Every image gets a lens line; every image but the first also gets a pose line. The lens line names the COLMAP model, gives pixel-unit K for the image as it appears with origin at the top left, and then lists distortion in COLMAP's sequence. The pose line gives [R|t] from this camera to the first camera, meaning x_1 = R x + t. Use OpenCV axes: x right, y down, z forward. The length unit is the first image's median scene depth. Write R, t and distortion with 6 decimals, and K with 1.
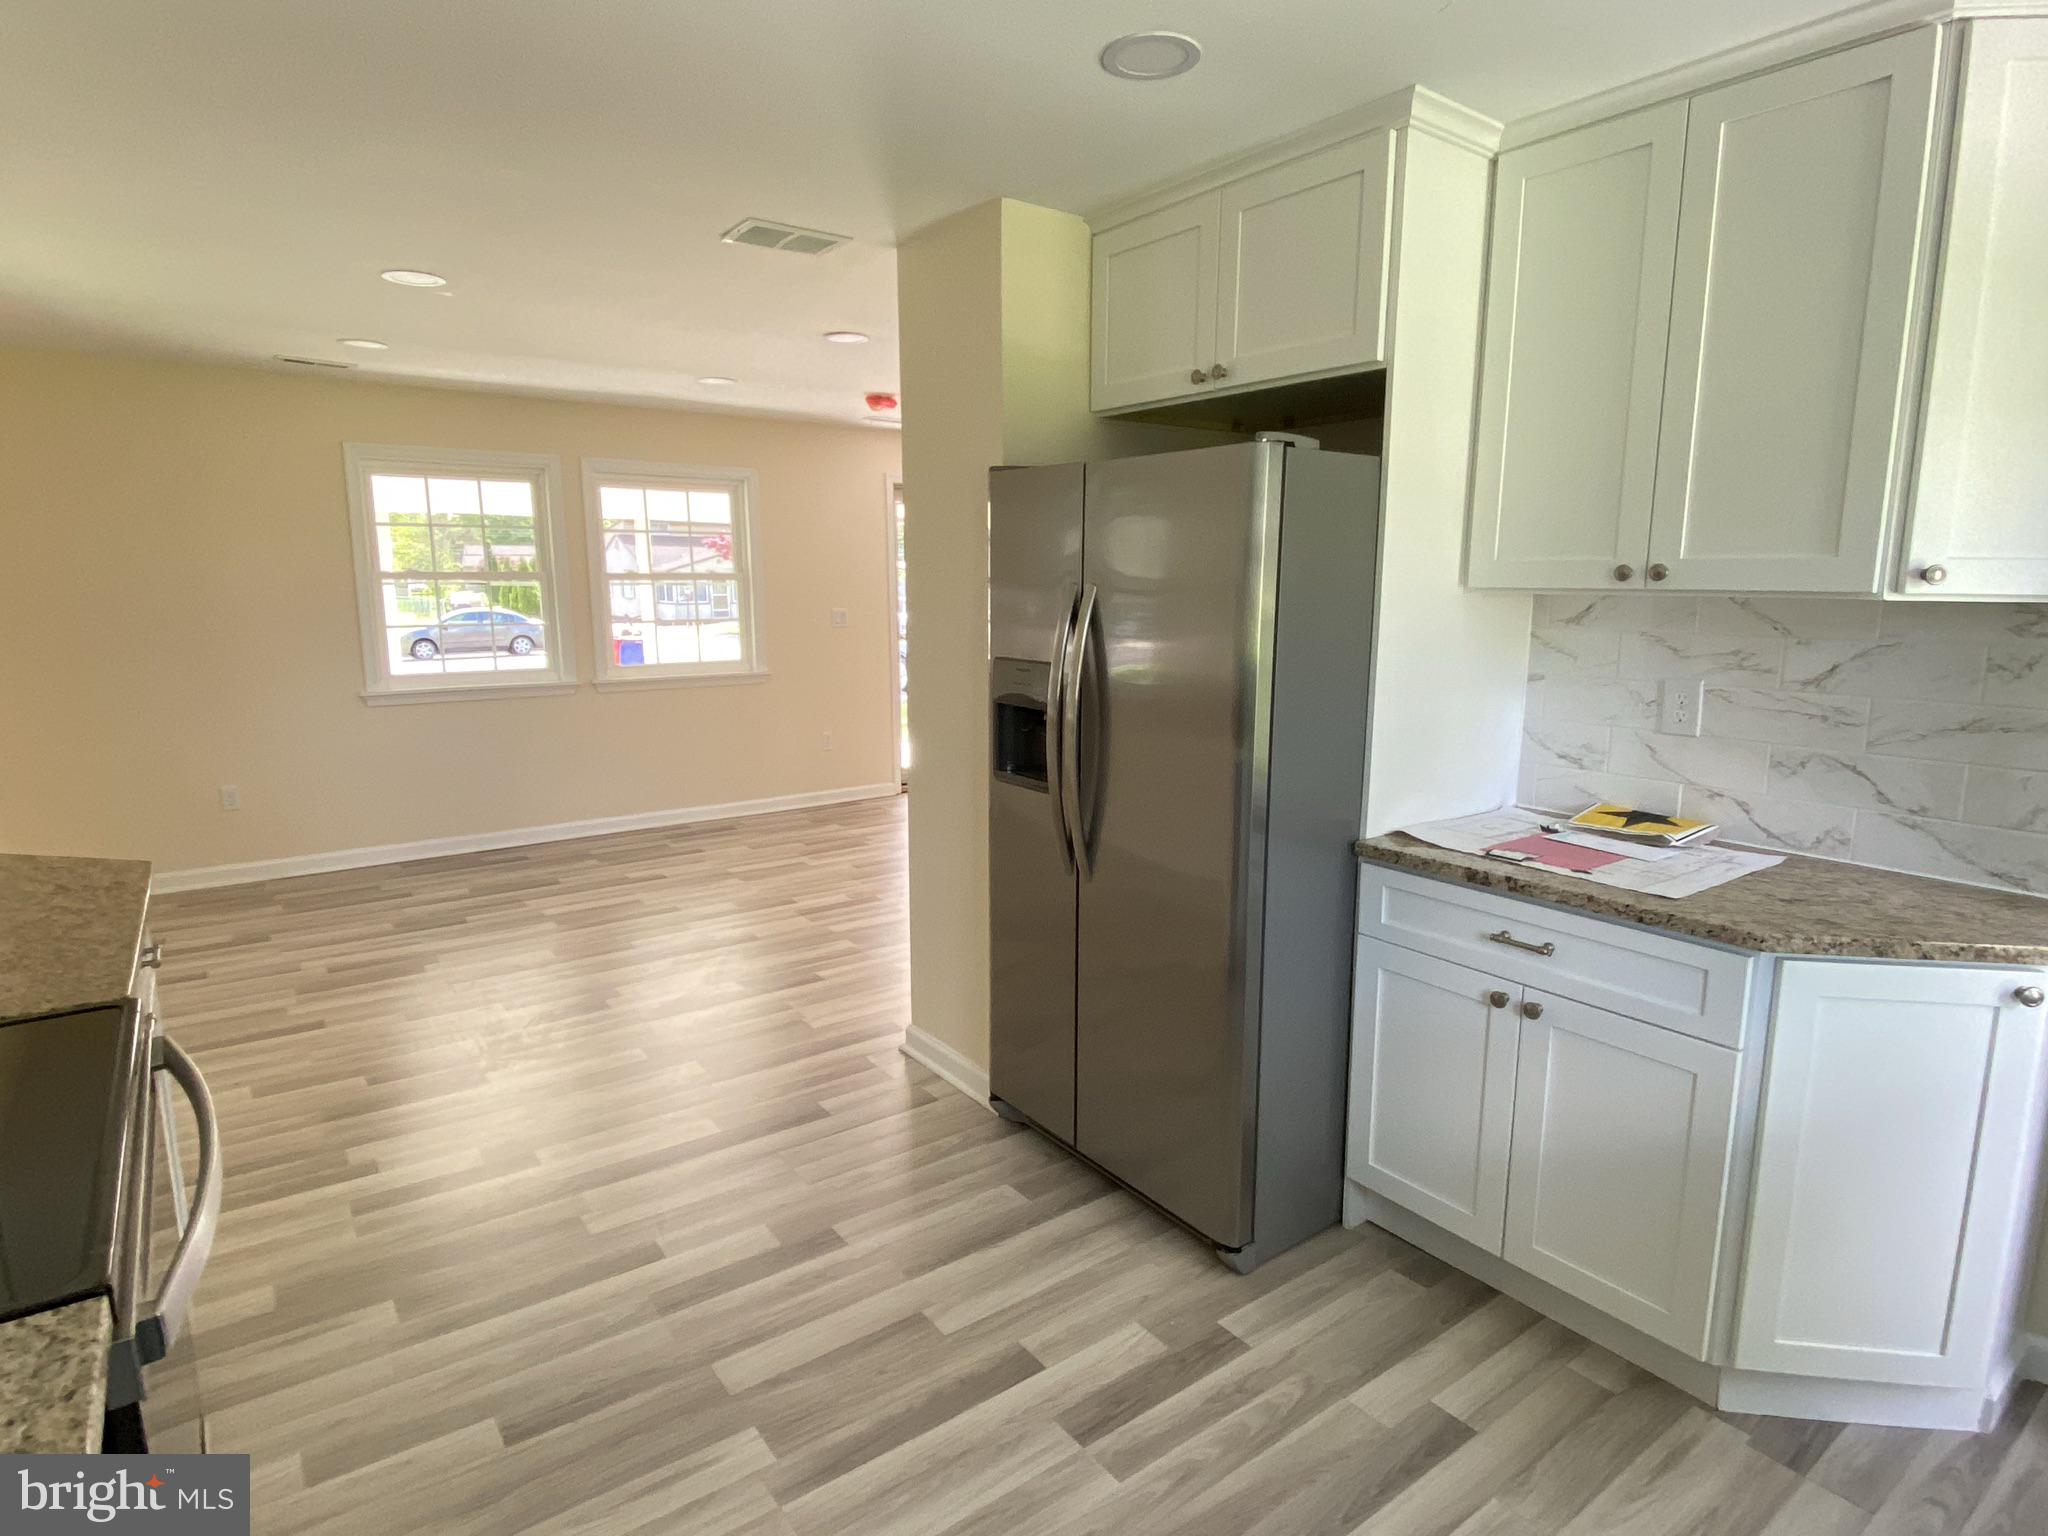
lens RADIAL K [[1103.4, 0, 1037.4], [0, 1103.4, 756.3], [0, 0, 1]] dist [0.036047, -0.027365]
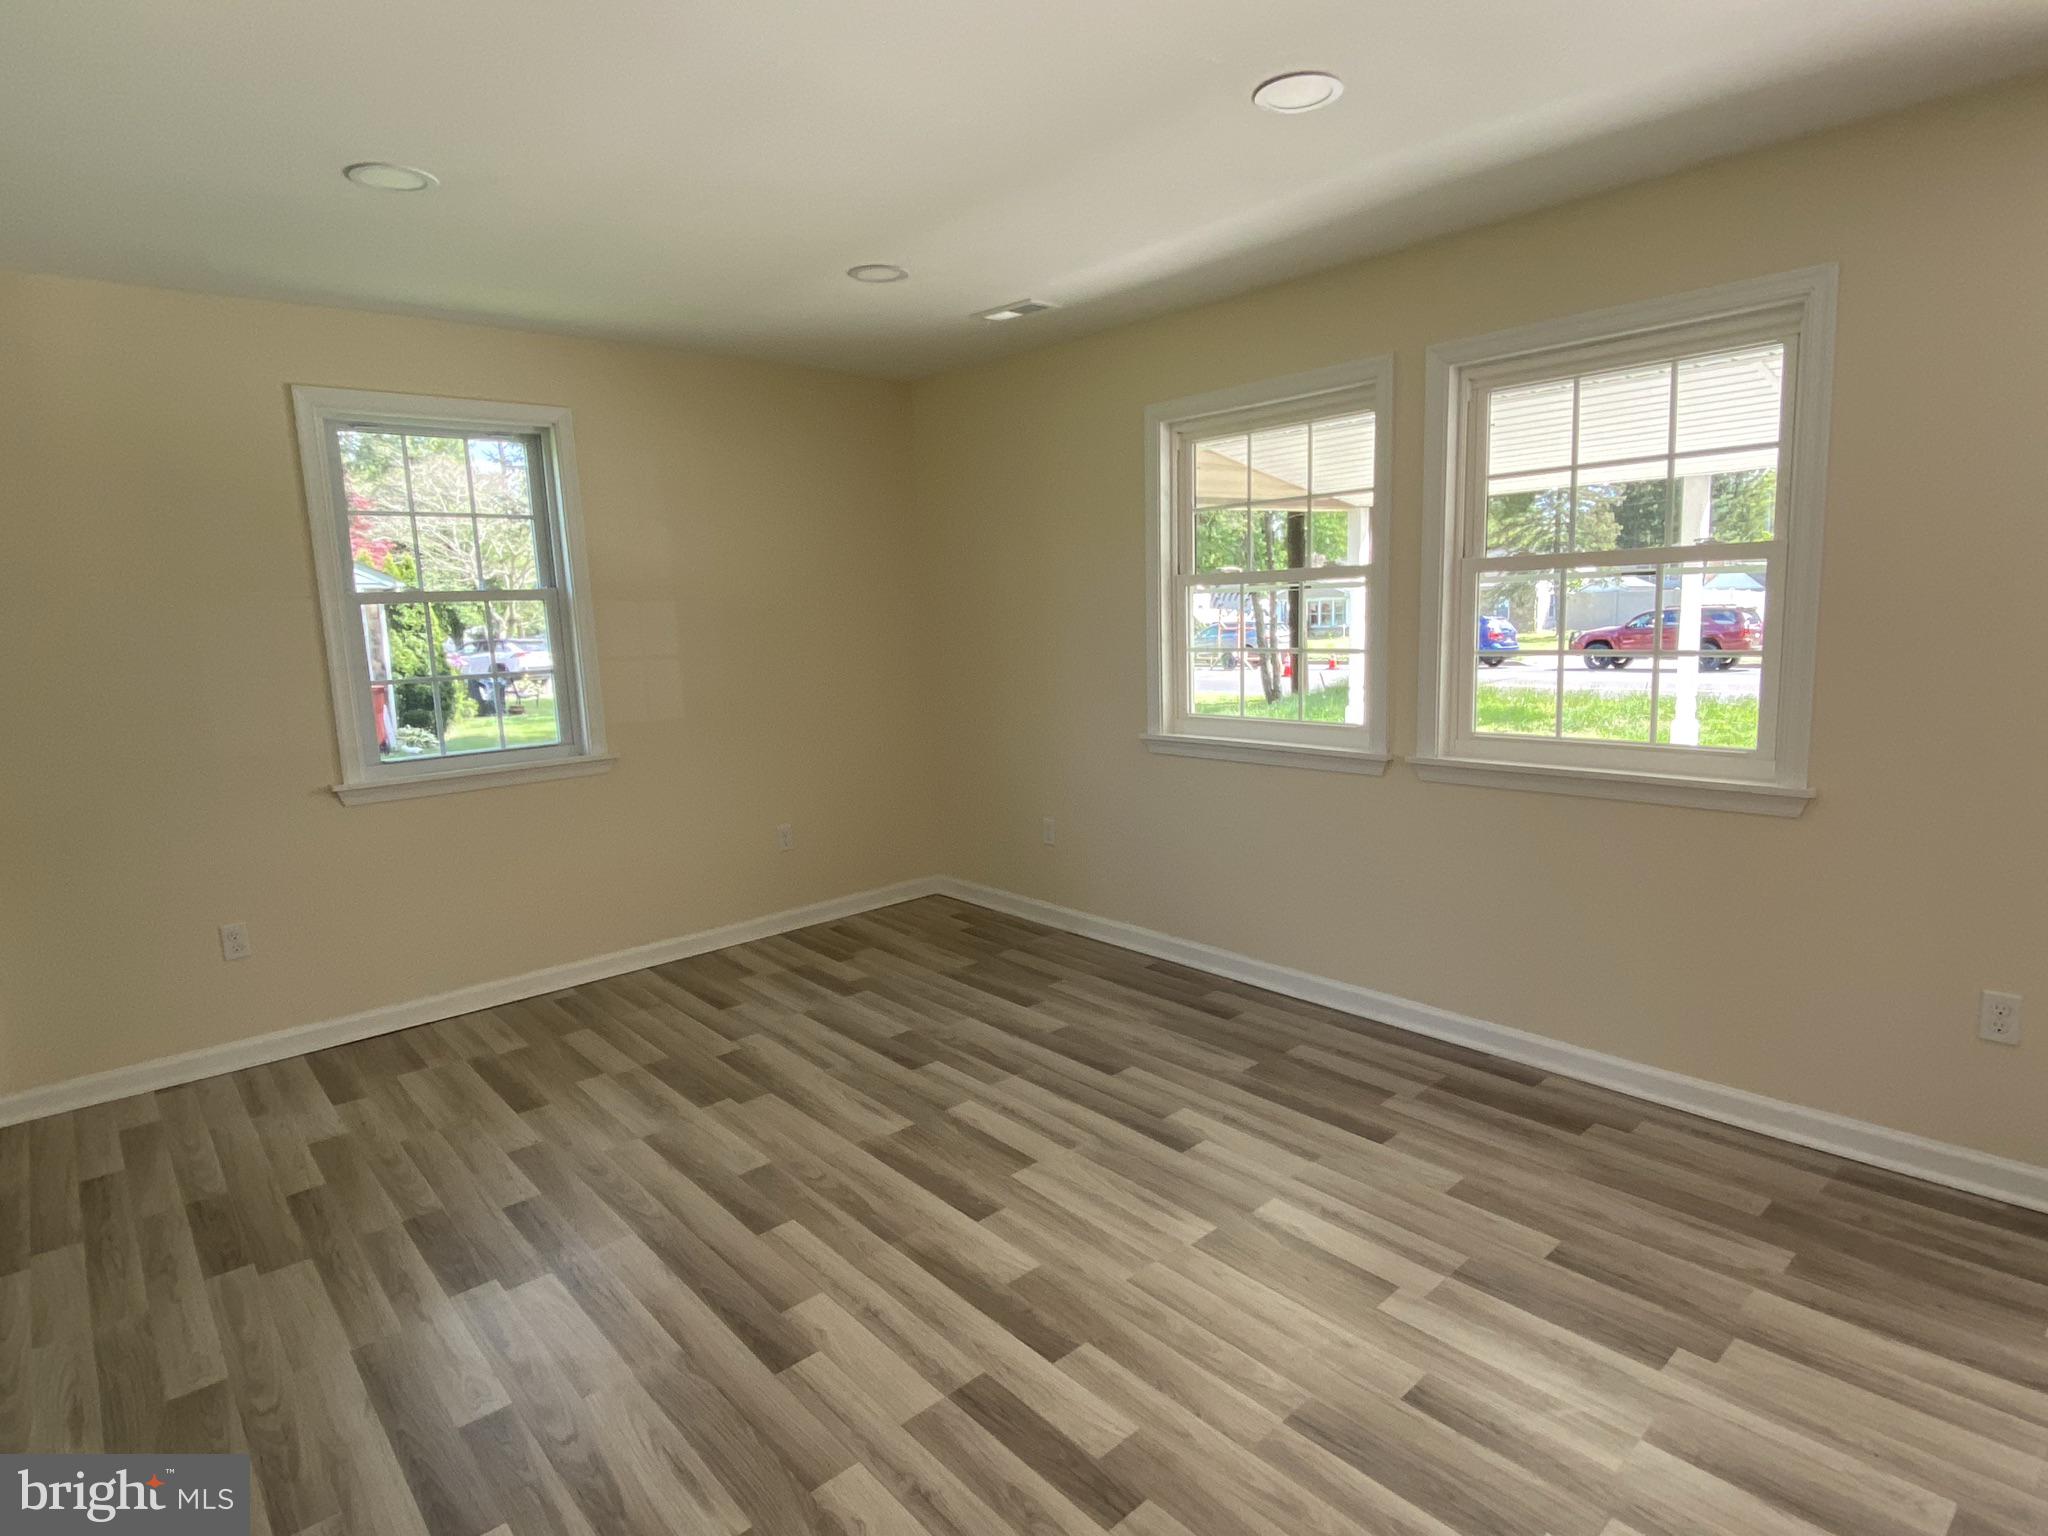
lens RADIAL K [[1103.4, 0, 1037.4], [0, 1103.4, 756.3], [0, 0, 1]] dist [0.036047, -0.027365]
pose [[0.086451, 0.134219, -0.987173, 0.162882], [-0.126702, 0.984318, 0.122735, -0.140371], [0.988166, 0.114466, 0.102101, 0.938673]]
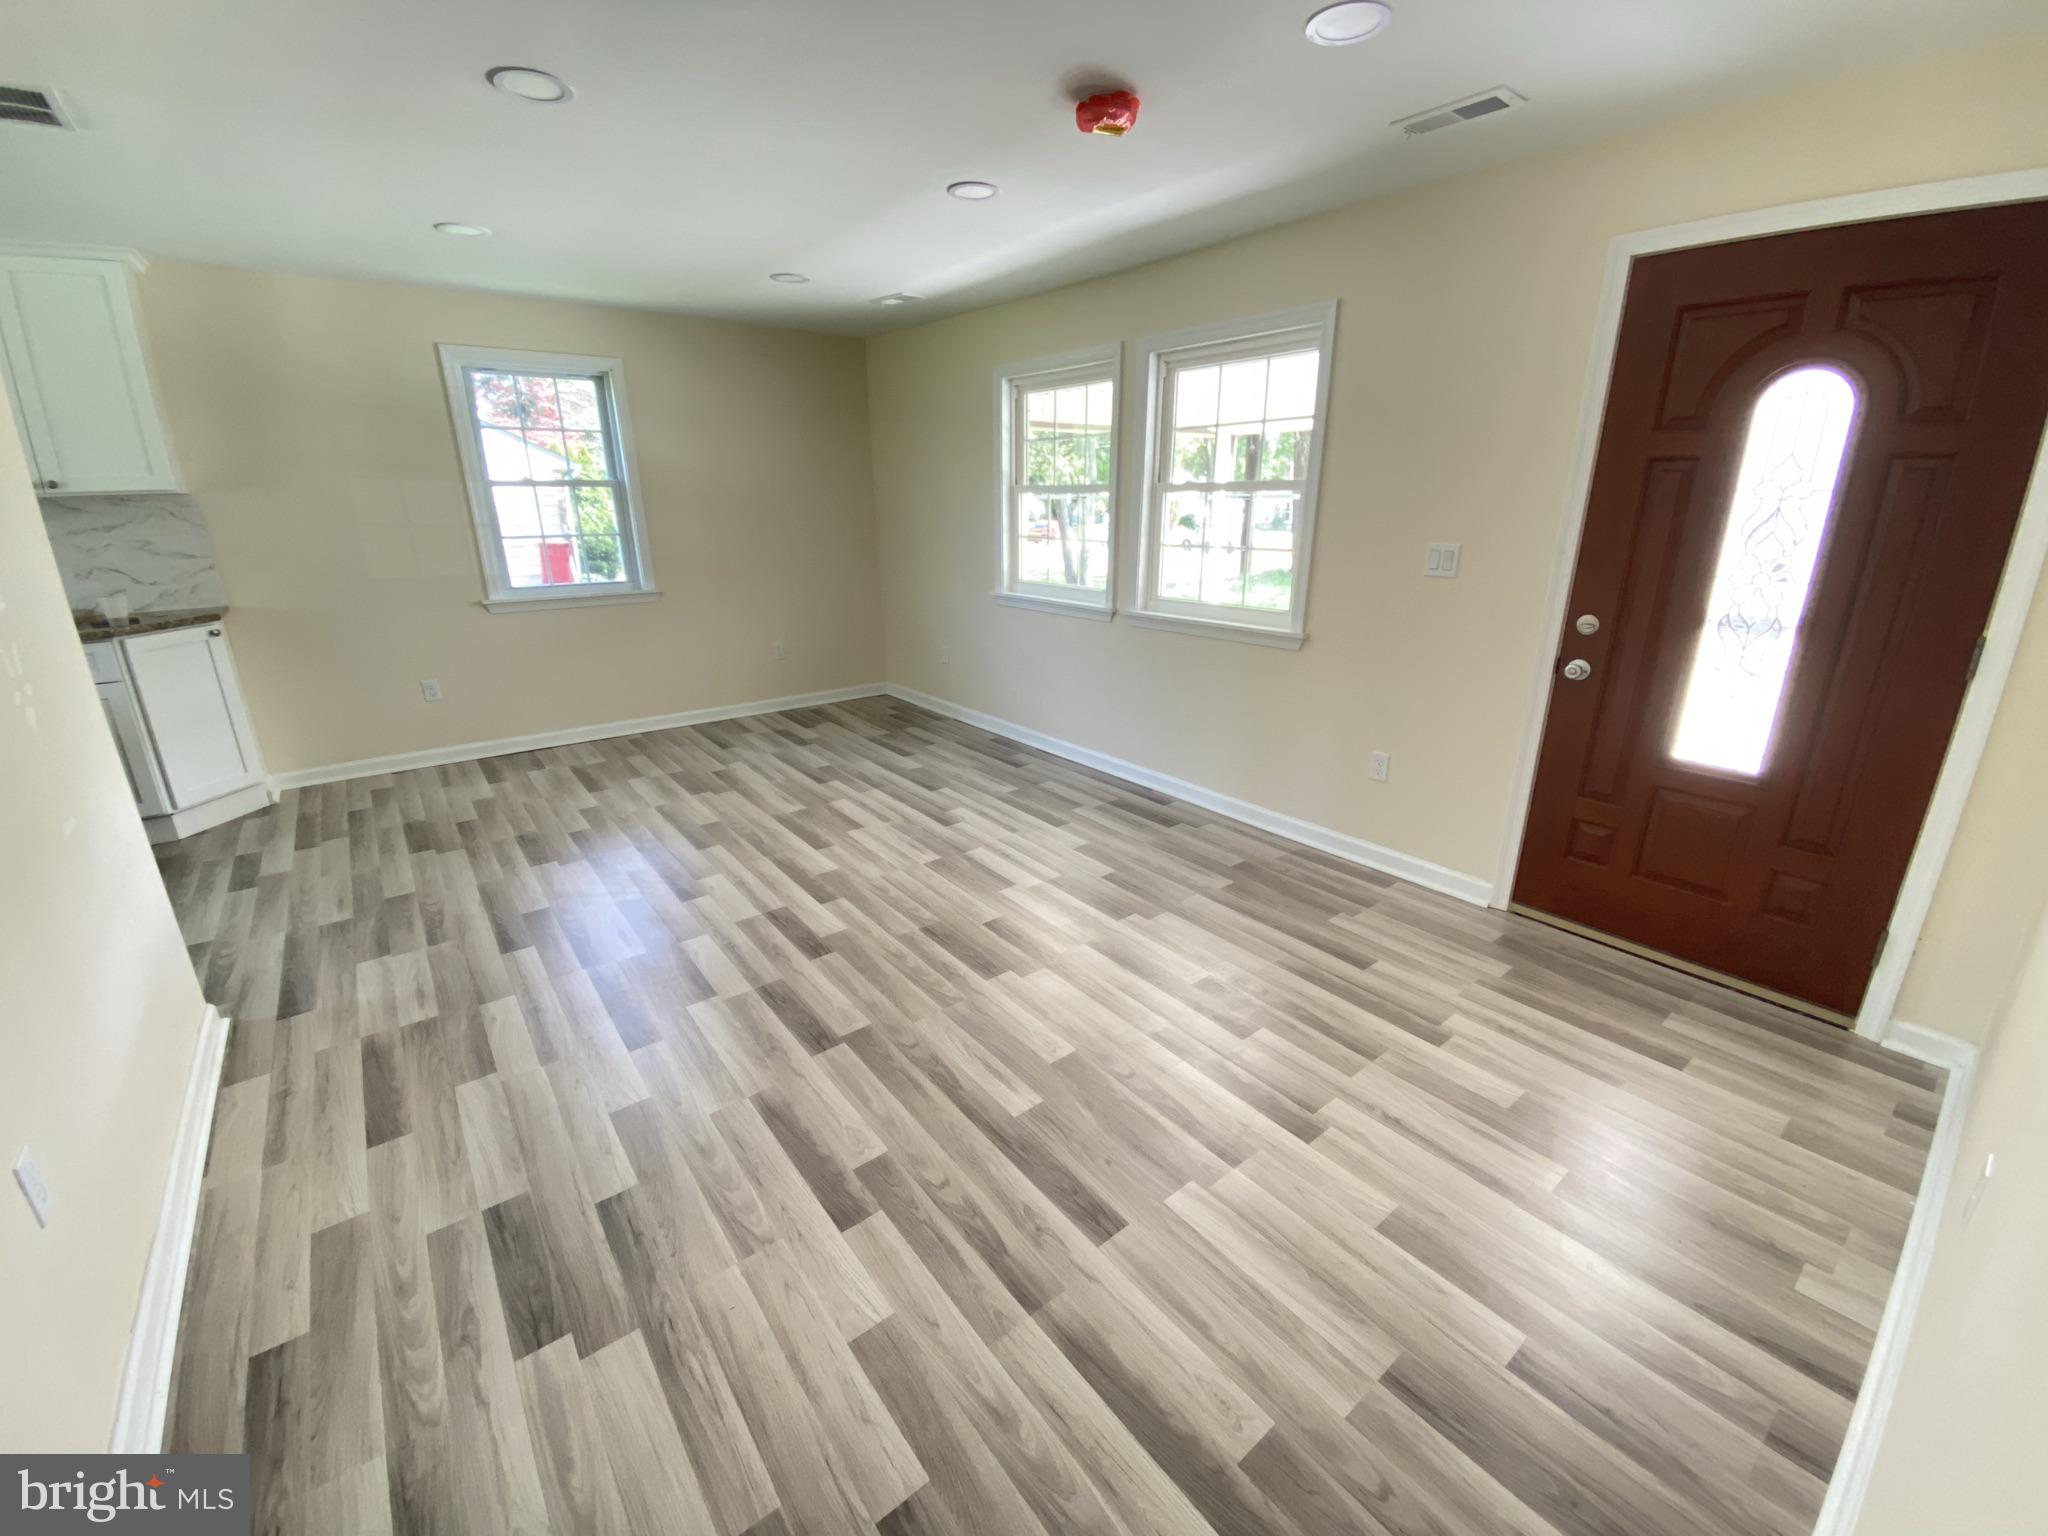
lens RADIAL K [[828.0, 0, 1025.7], [0, 828.0, 758.6], [0, 0, 1]] dist [0.061065, -0.043777]
pose [[0.020007, 0.298989, -0.954047, 0.341304], [-0.157356, 0.943287, 0.292317, -0.171957], [0.987339, 0.144277, 0.065920, 1.106800]]
